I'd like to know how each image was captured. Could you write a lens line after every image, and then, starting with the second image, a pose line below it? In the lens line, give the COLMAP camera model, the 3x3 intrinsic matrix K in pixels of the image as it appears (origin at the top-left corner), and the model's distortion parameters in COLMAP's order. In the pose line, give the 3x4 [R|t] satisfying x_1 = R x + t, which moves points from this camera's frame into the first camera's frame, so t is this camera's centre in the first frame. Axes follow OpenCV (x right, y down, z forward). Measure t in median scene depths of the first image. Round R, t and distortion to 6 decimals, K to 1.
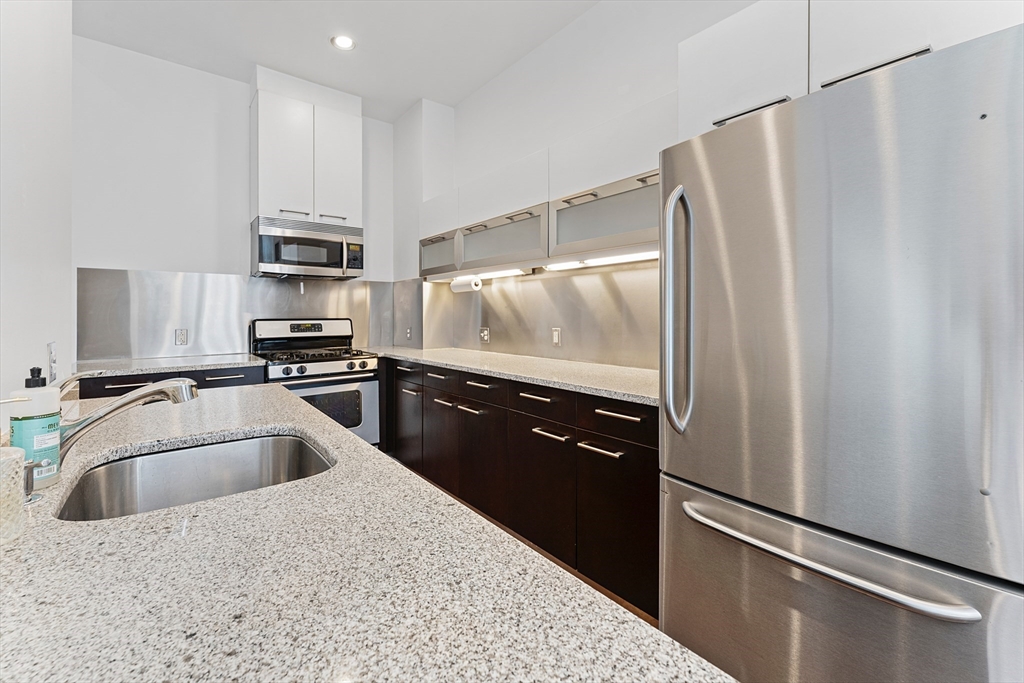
lens RADIAL K [[451.5, 0, 515.4], [0, 451.5, 334.8], [0, 0, 1]] dist [0.001157, -0.000063]
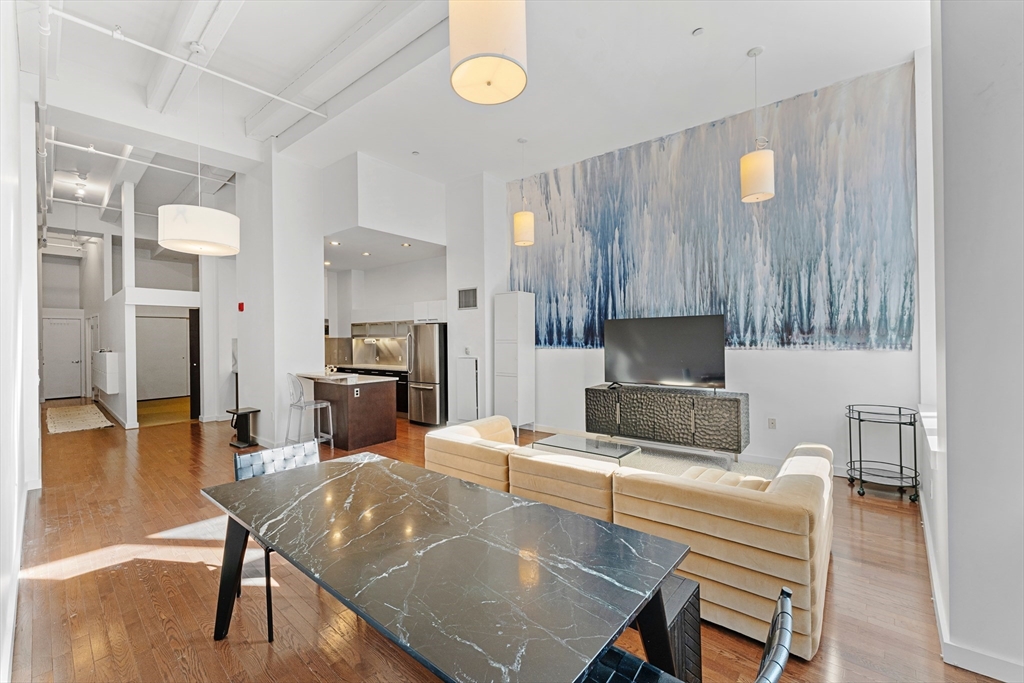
lens RADIAL K [[451.5, 0, 515.4], [0, 451.5, 334.8], [0, 0, 1]] dist [0.001157, -0.000063]
pose [[0.976320, -0.013559, 0.215907, 0.166531], [0.023847, 0.998697, -0.045116, -0.002342], [-0.215014, 0.049197, 0.975371, -1.915061]]
